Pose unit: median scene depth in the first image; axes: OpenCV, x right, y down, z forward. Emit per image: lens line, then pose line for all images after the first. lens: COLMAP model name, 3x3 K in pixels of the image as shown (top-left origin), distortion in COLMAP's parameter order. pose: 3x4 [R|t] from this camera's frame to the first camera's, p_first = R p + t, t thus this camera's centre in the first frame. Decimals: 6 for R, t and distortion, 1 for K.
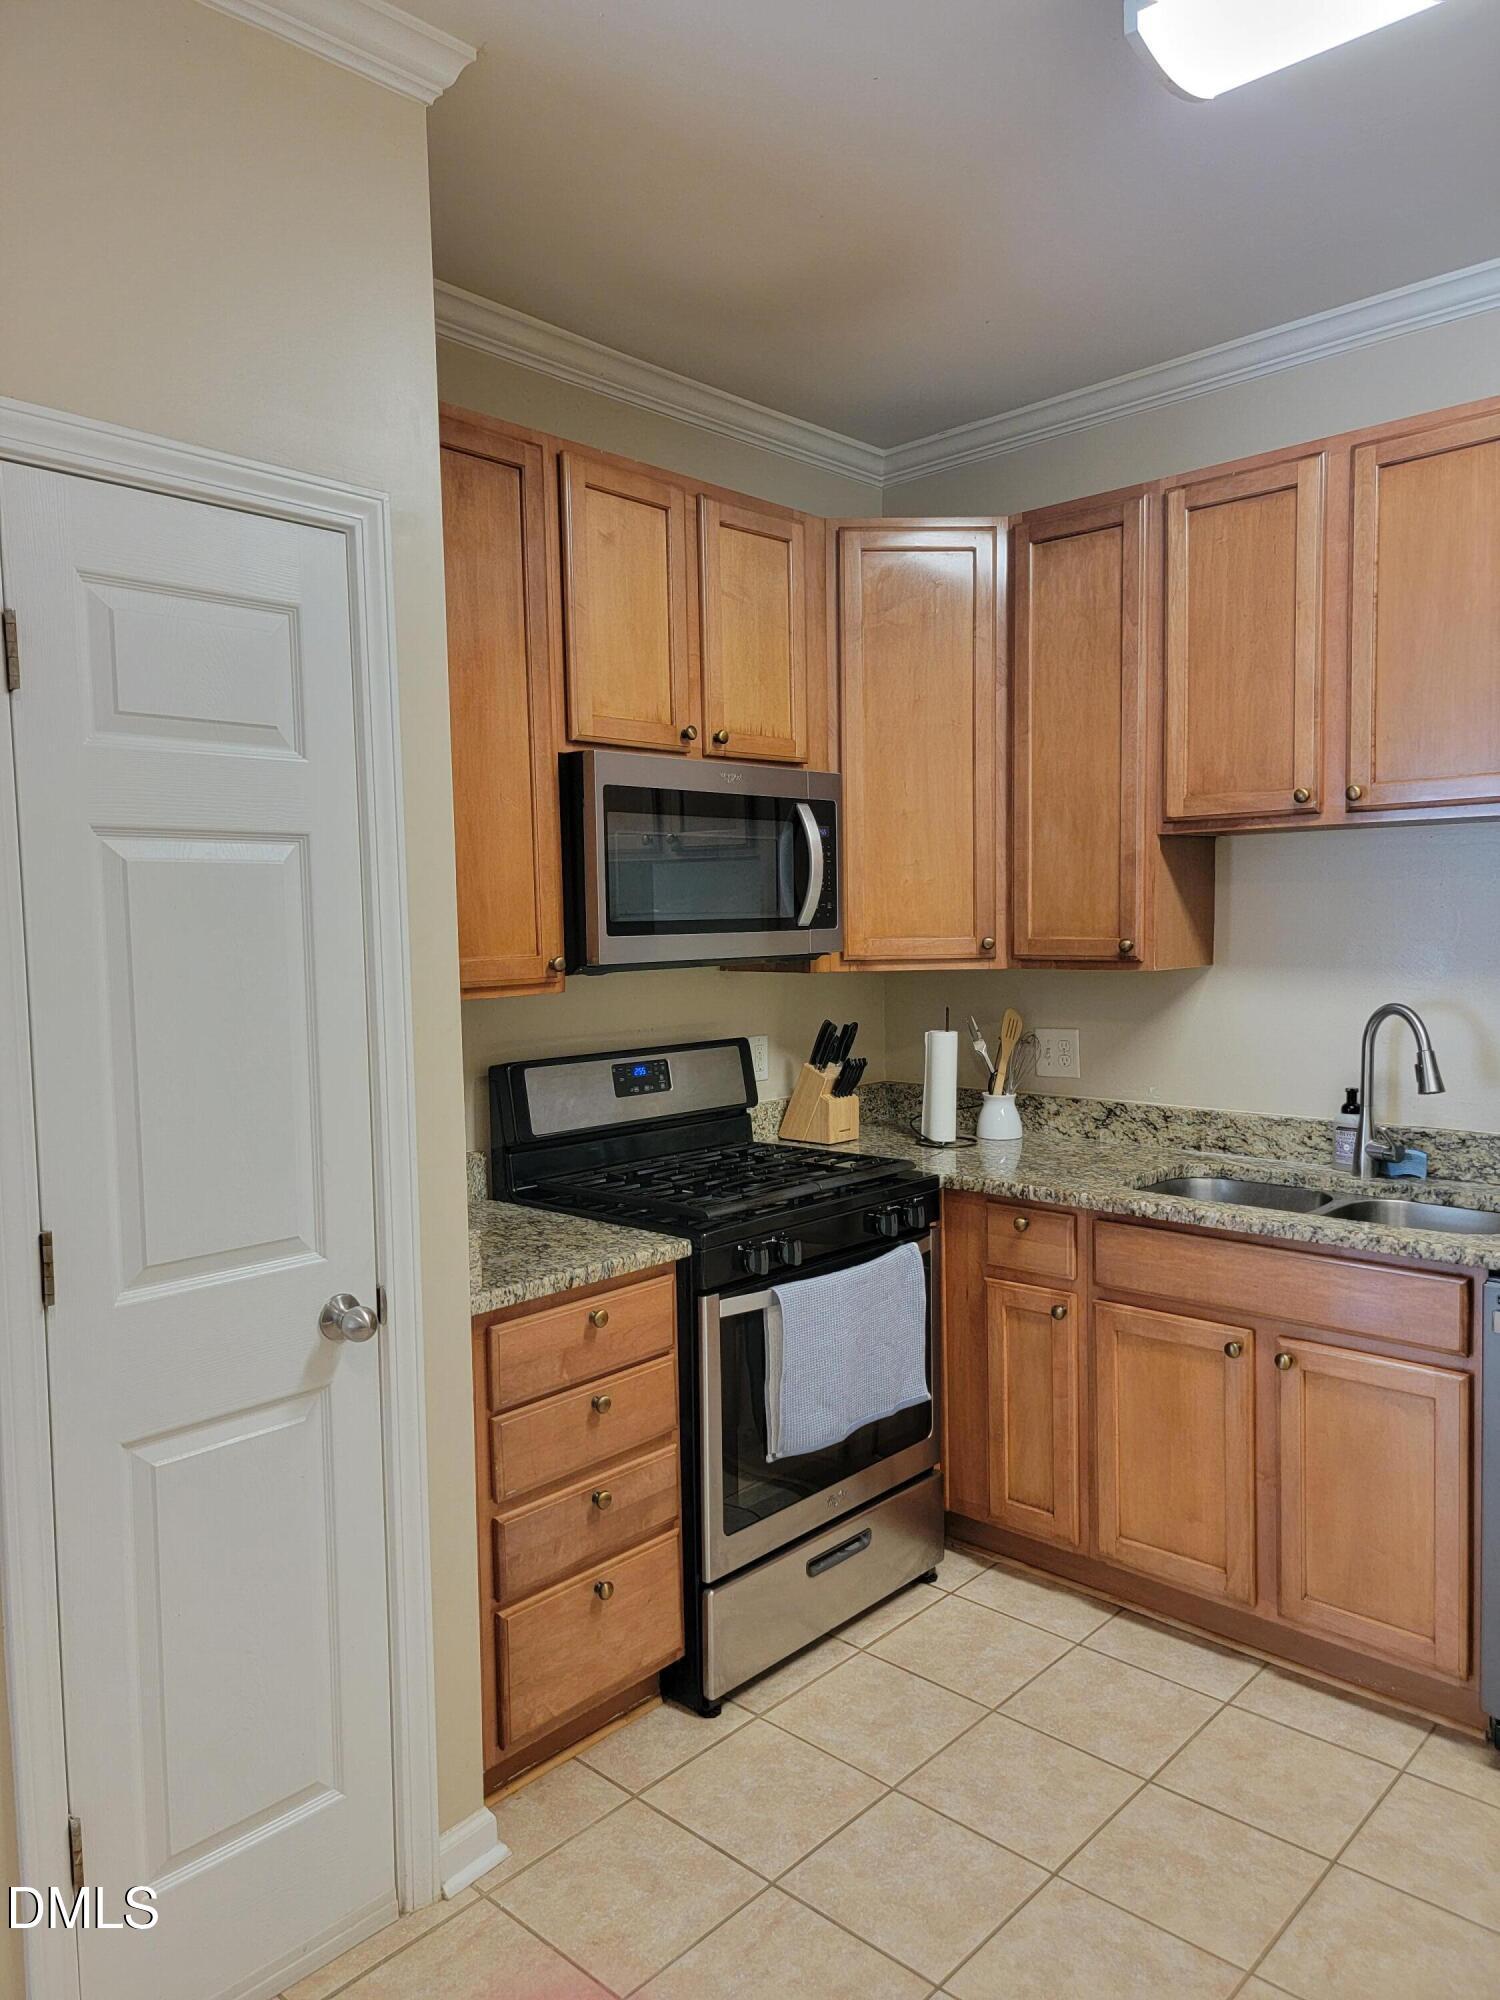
lens RADIAL K [[1397.8, 0, 737.1], [0, 1397.8, 1013.1], [0, 0, 1]] dist [0.071941, -0.057586]
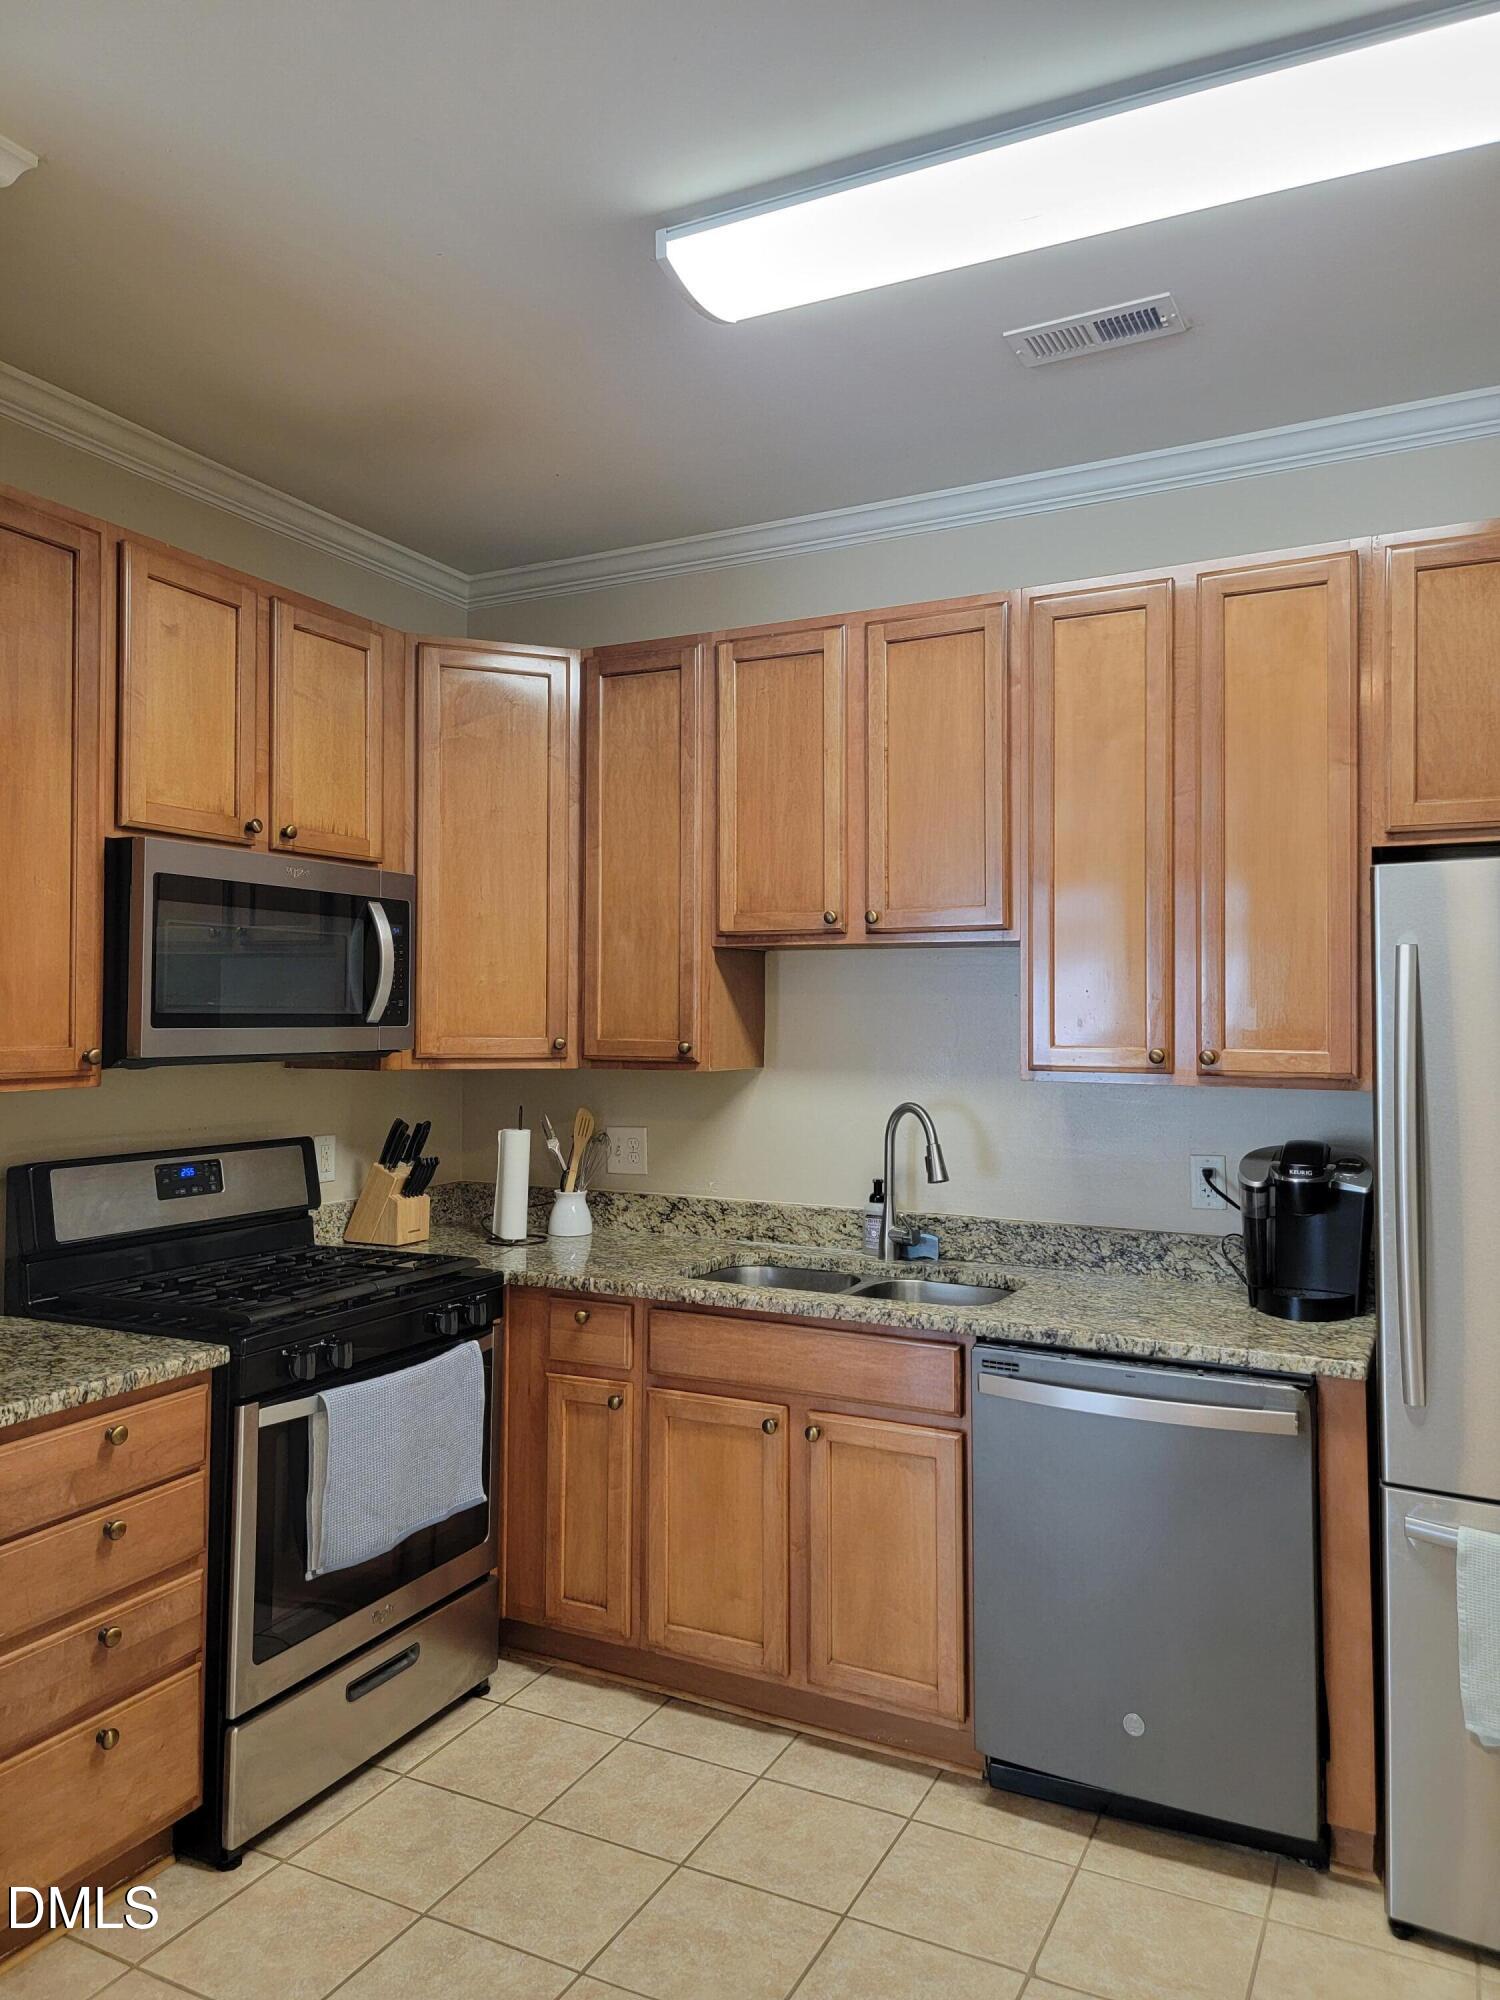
lens RADIAL K [[1397.8, 0, 752.8], [0, 1397.8, 979.7], [0, 0, 1]] dist [0.071941, -0.057586]
pose [[0.959261, 0.029917, 0.280931, 0.028190], [-0.001672, 0.994961, -0.100248, 0.008141], [-0.282515, 0.095695, 0.954478, -0.045143]]
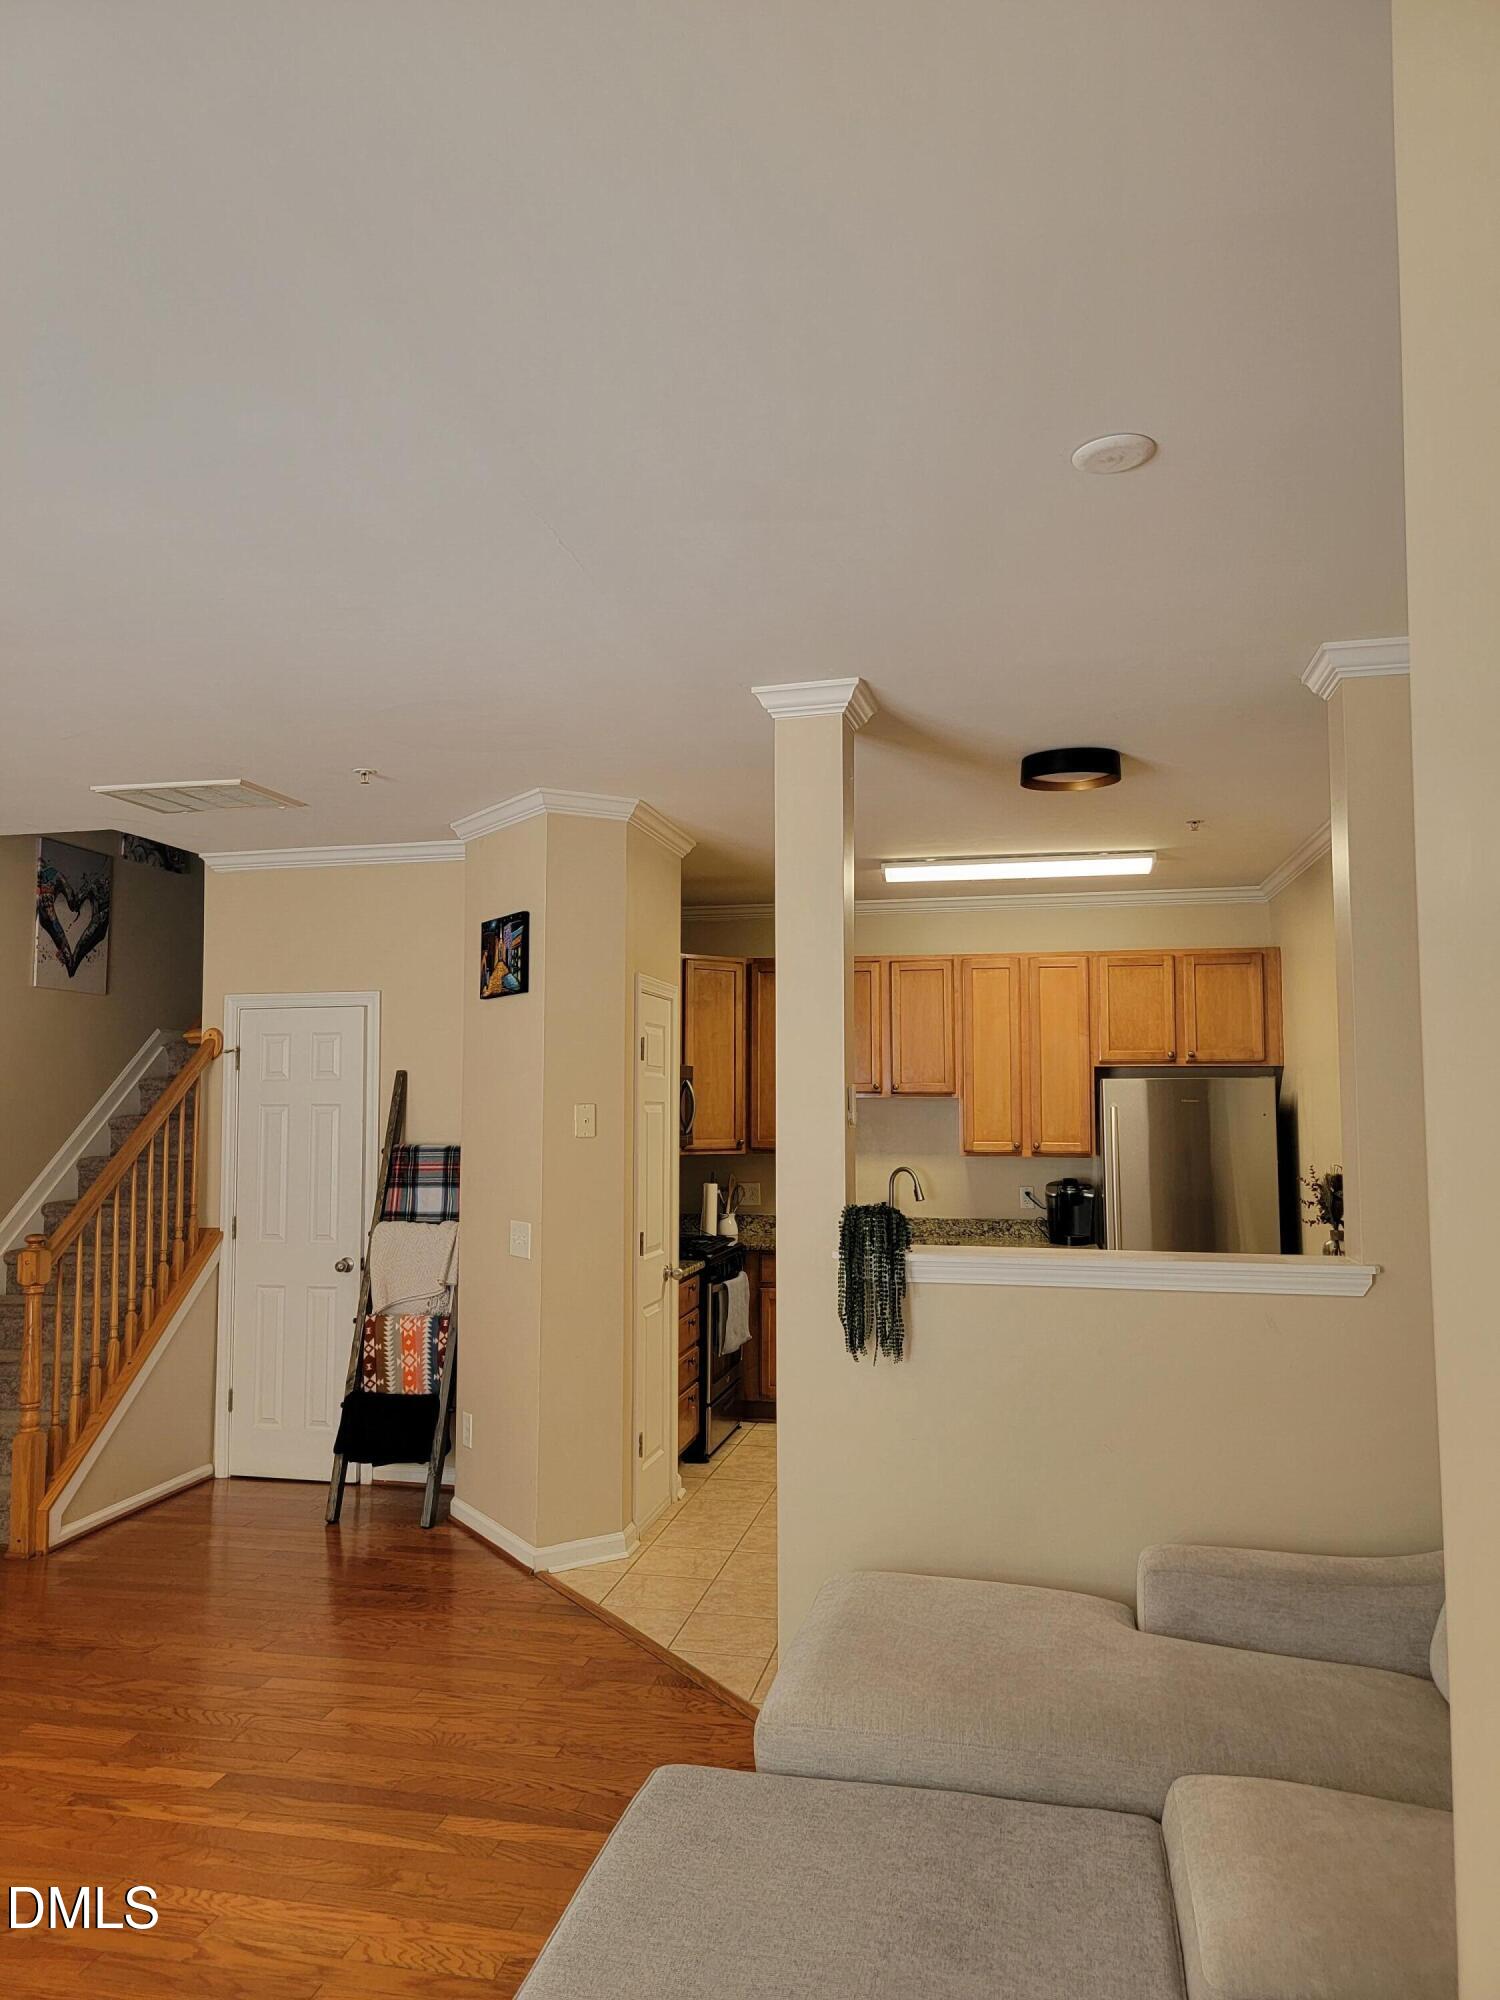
lens RADIAL K [[1397.8, 0, 752.3], [0, 1397.8, 1000.1], [0, 0, 1]] dist [0.071941, -0.057586]
pose [[0.854495, 0.058326, 0.516174, -1.168480], [0.020259, 0.989179, -0.145311, 0.060537], [-0.519064, 0.134625, 0.844067, -1.113777]]
